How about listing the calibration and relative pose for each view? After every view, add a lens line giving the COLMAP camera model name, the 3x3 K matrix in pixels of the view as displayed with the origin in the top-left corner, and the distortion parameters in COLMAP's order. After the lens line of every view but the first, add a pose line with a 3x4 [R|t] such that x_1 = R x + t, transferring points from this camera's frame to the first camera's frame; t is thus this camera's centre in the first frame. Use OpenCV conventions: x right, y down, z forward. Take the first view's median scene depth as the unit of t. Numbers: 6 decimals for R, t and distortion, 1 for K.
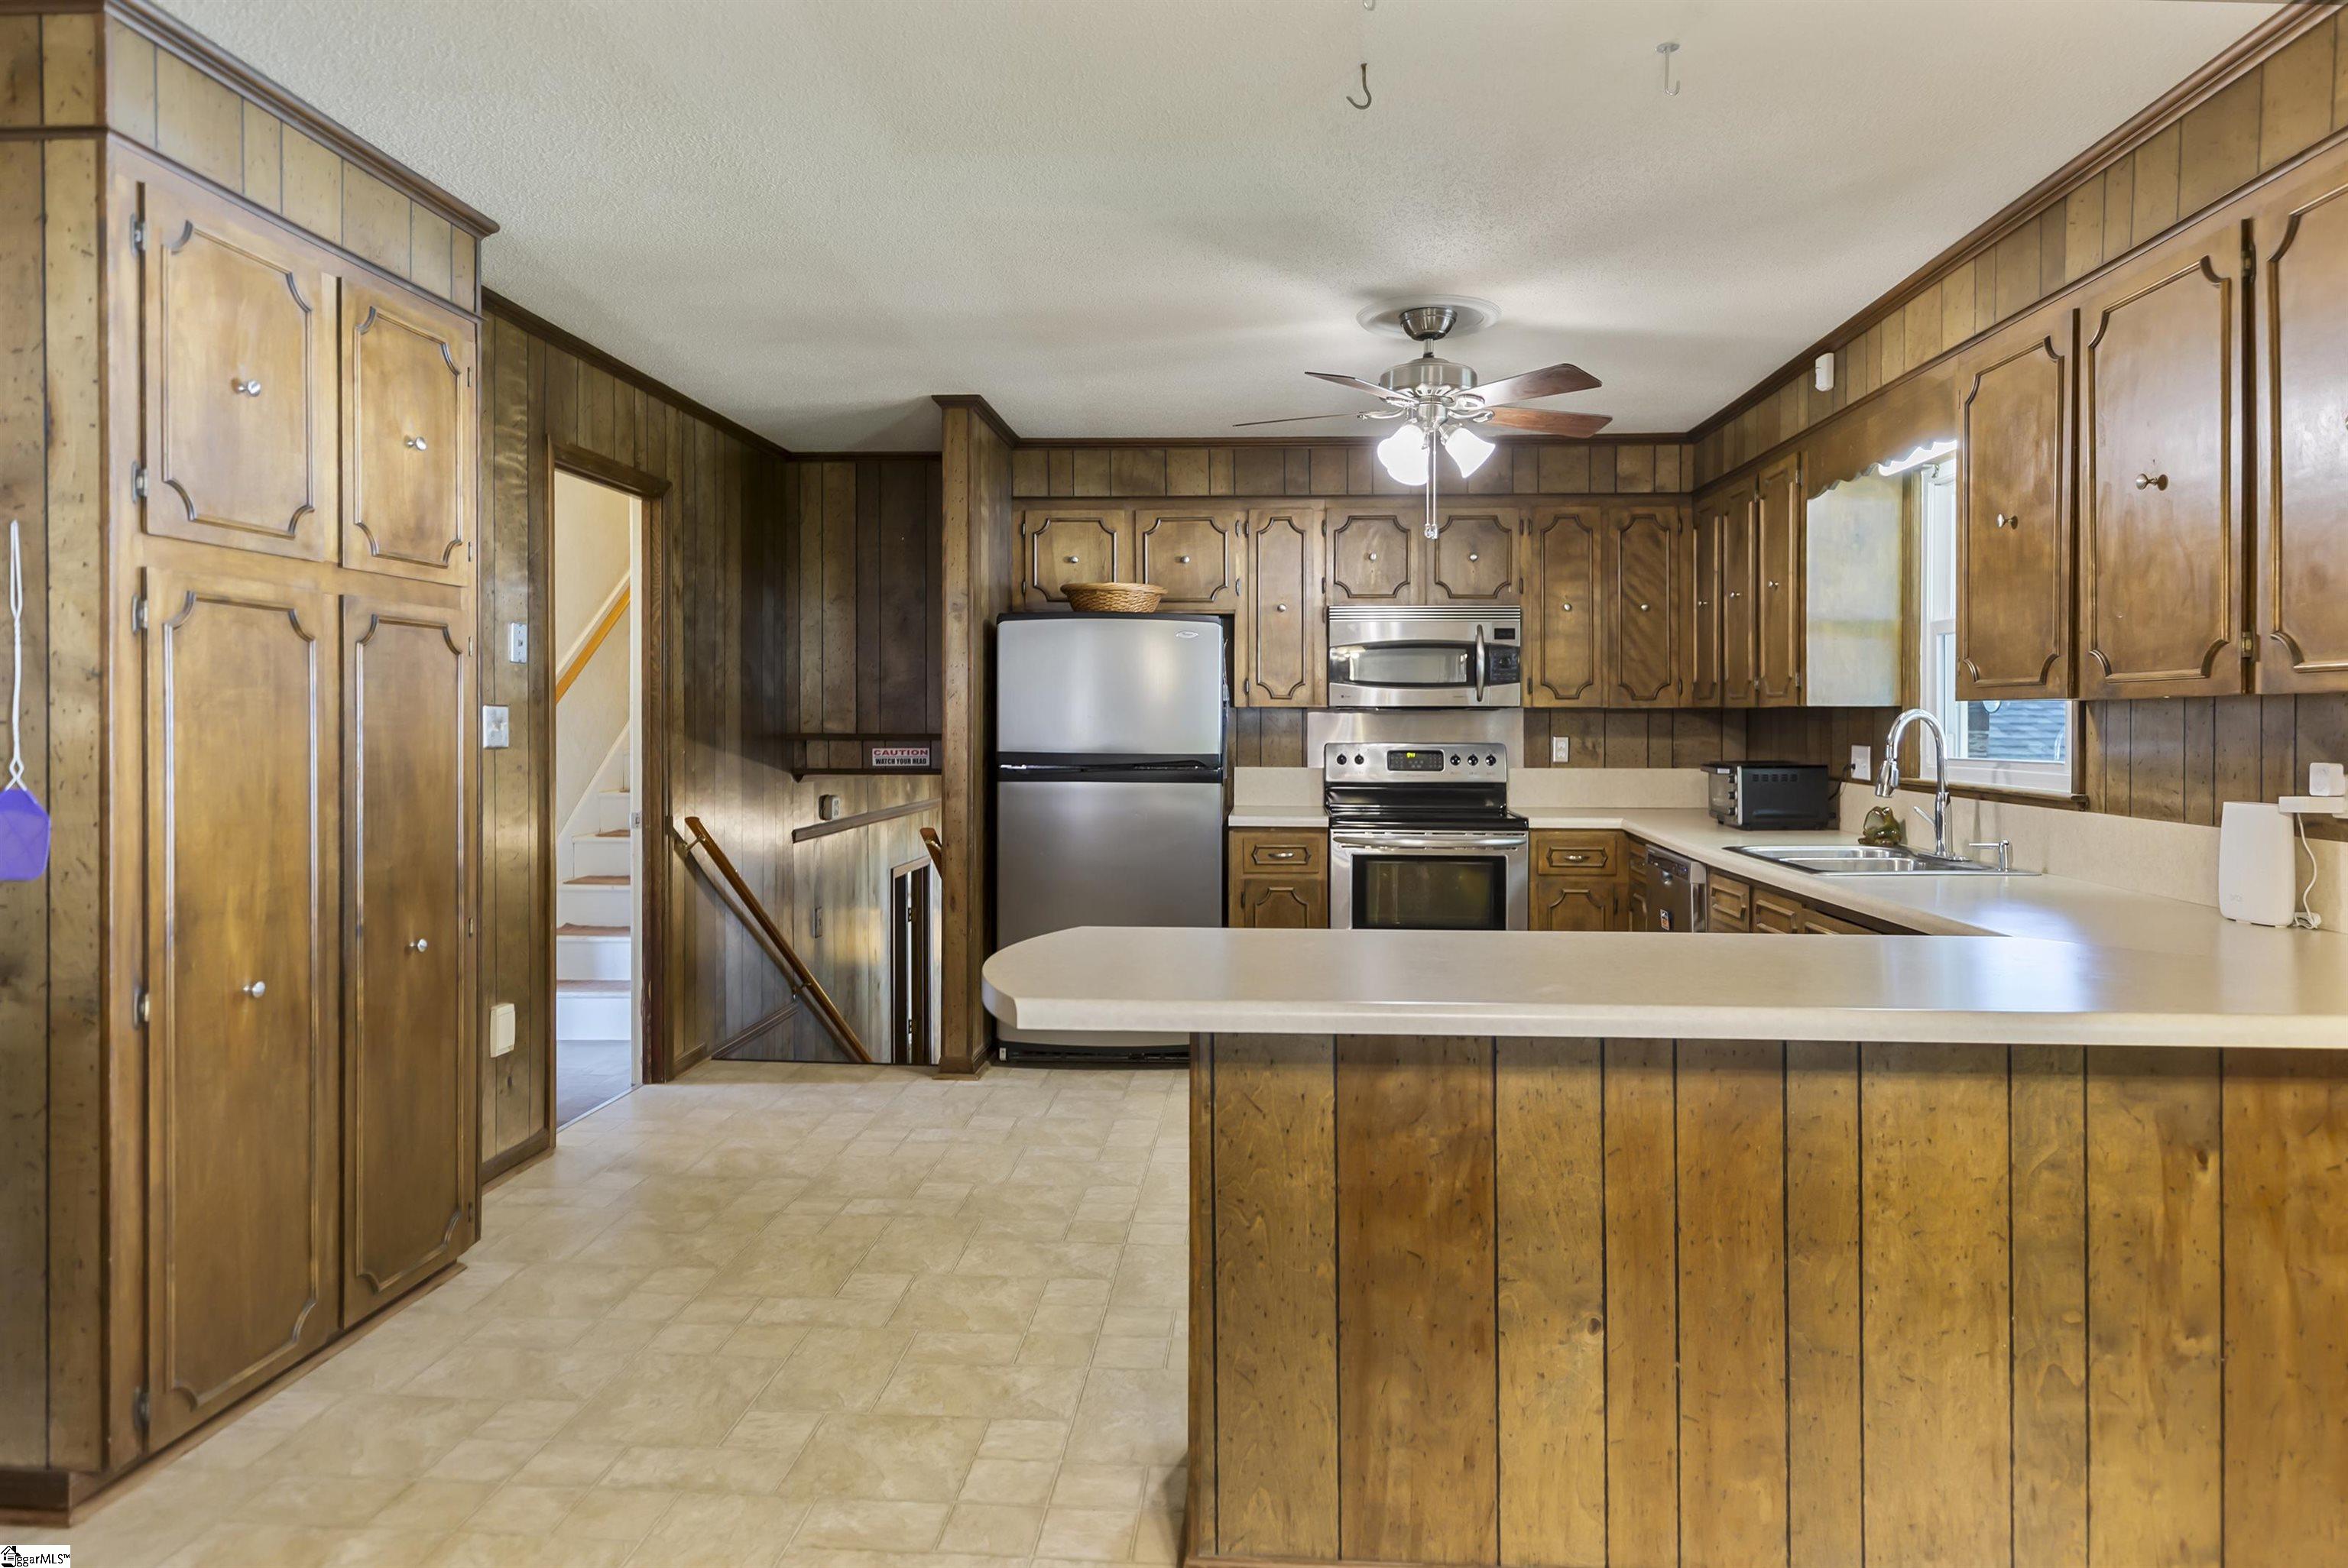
lens RADIAL K [[1500.6, 0, 1200.1], [0, 1500.6, 726.0], [0, 0, 1]] dist [0.005101, 0.001200]
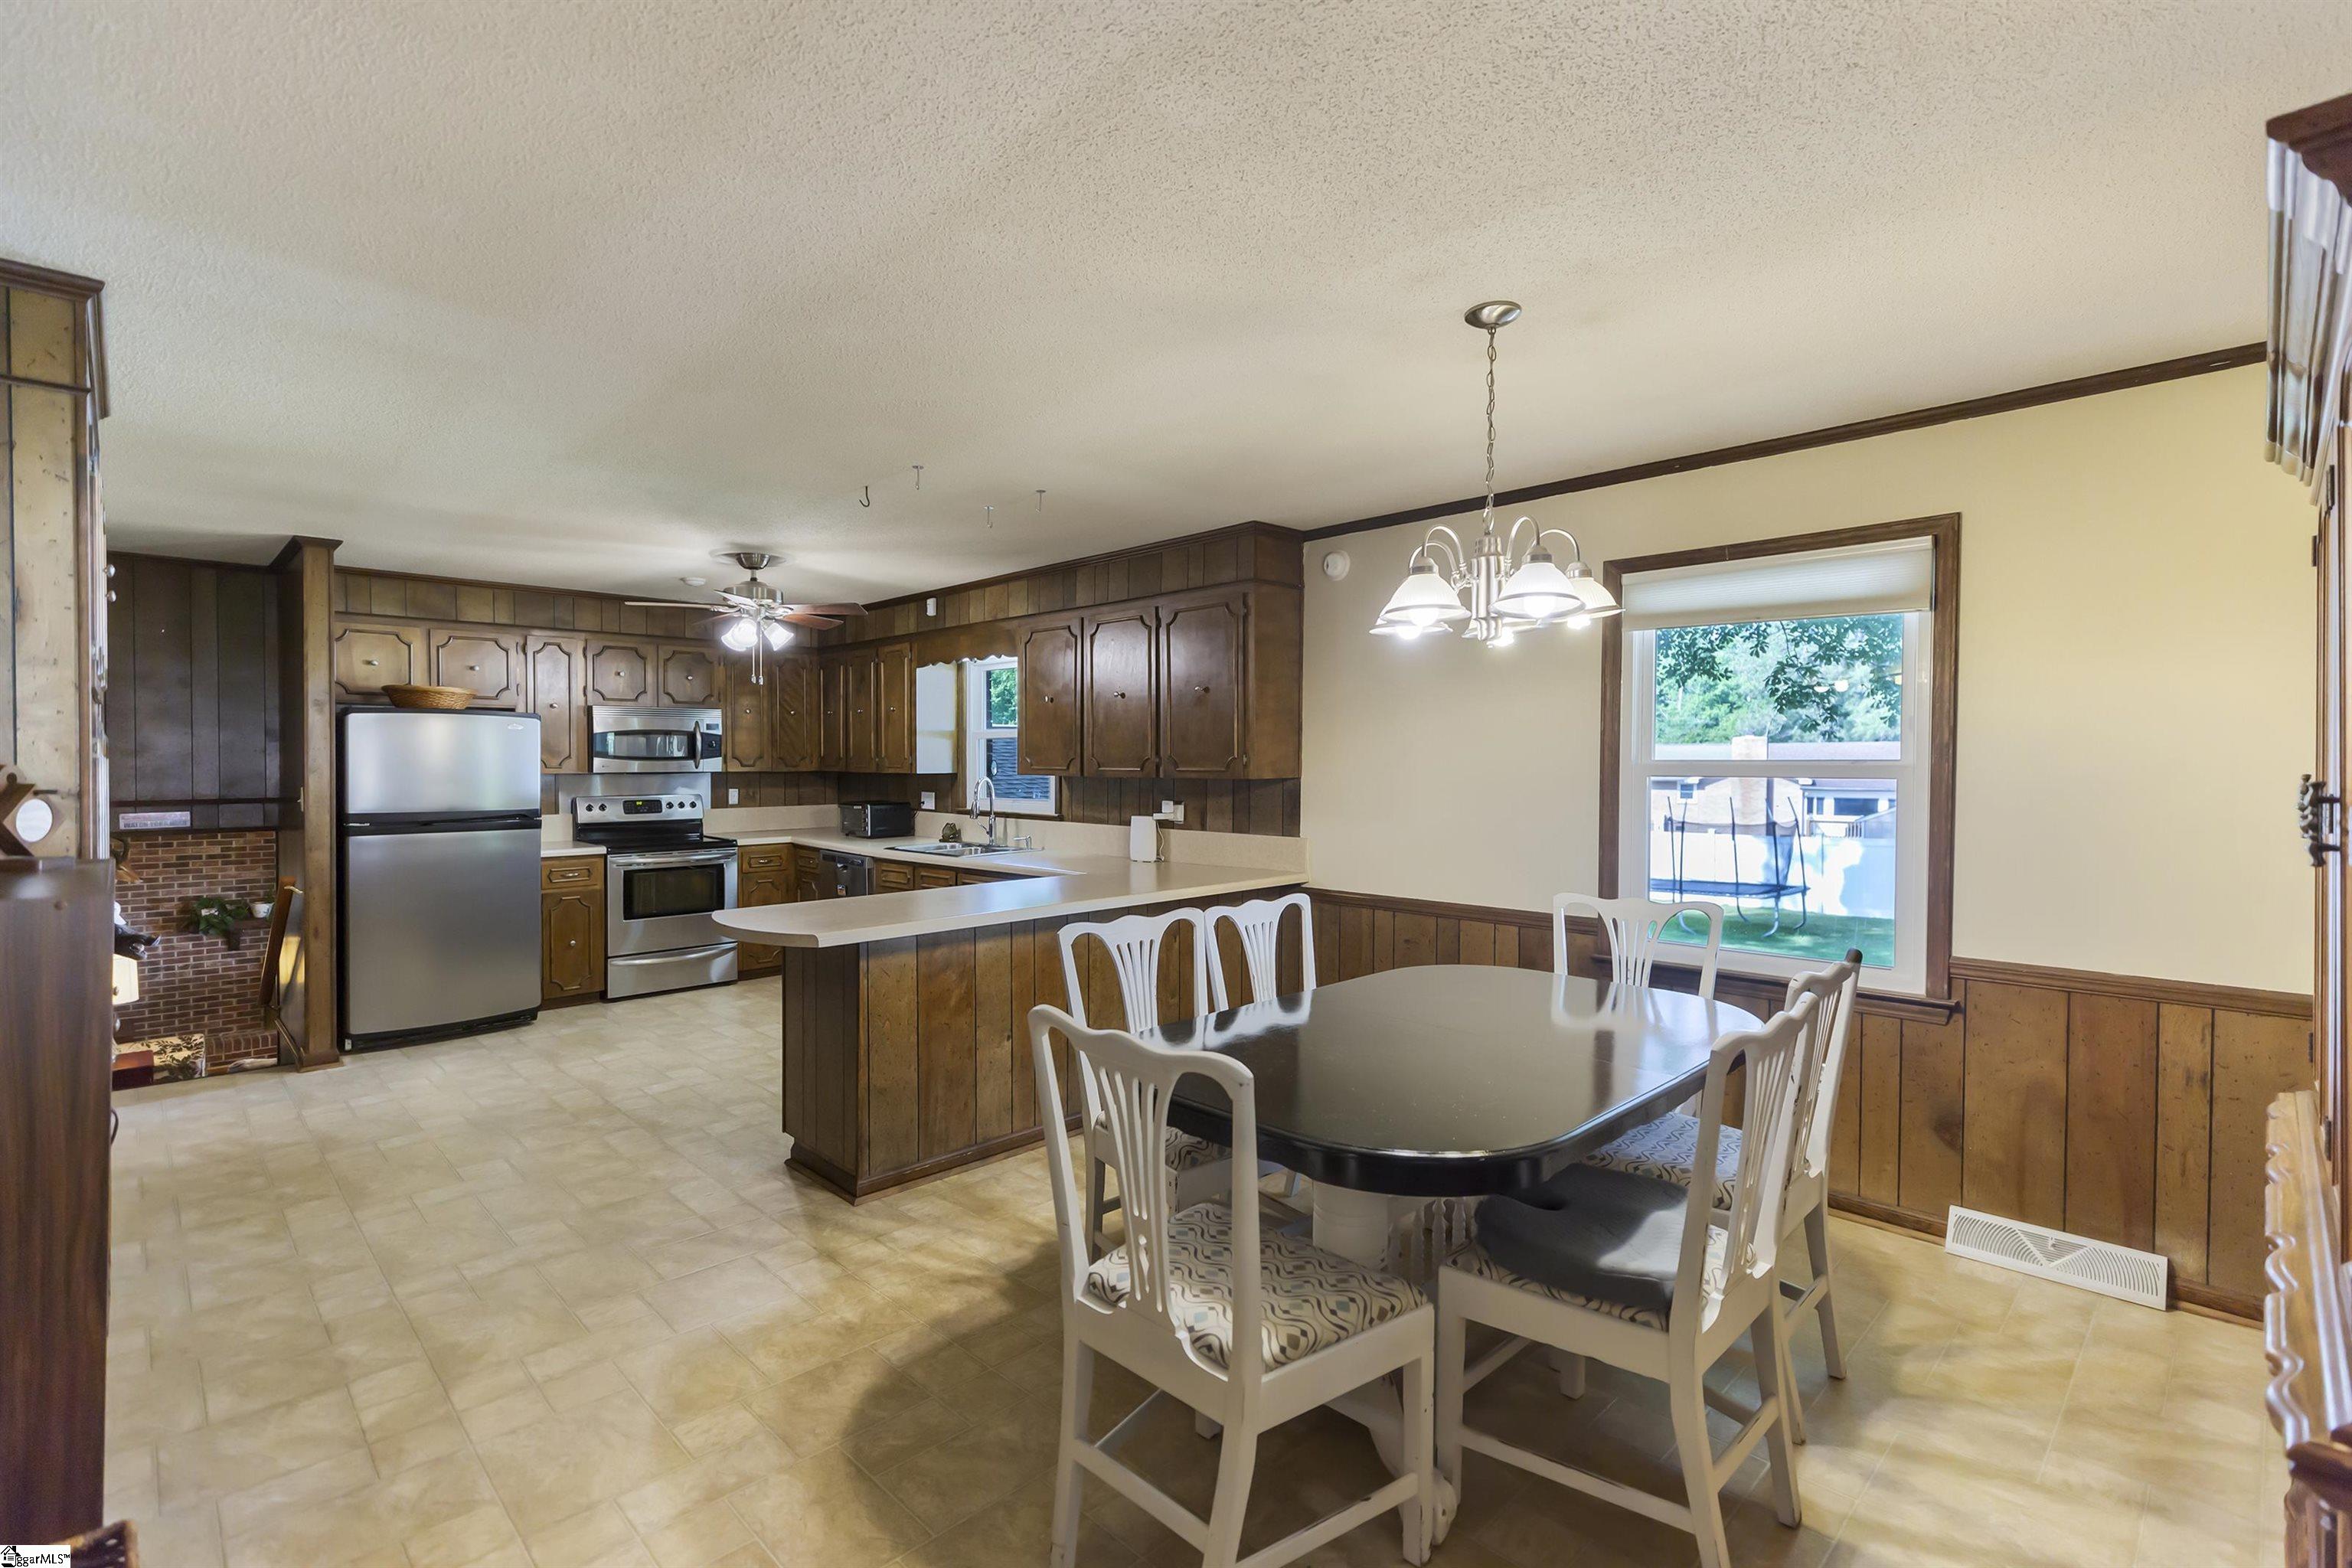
lens RADIAL K [[1064.0, 0, 1195.5], [0, 1064.0, 769.2], [0, 0, 1]] dist [0.008288, -0.000362]
pose [[0.662661, -0.010676, 0.748844, -0.397426], [0.005322, 0.999940, 0.009546, -0.030439], [-0.748901, -0.002340, 0.662678, -0.192475]]
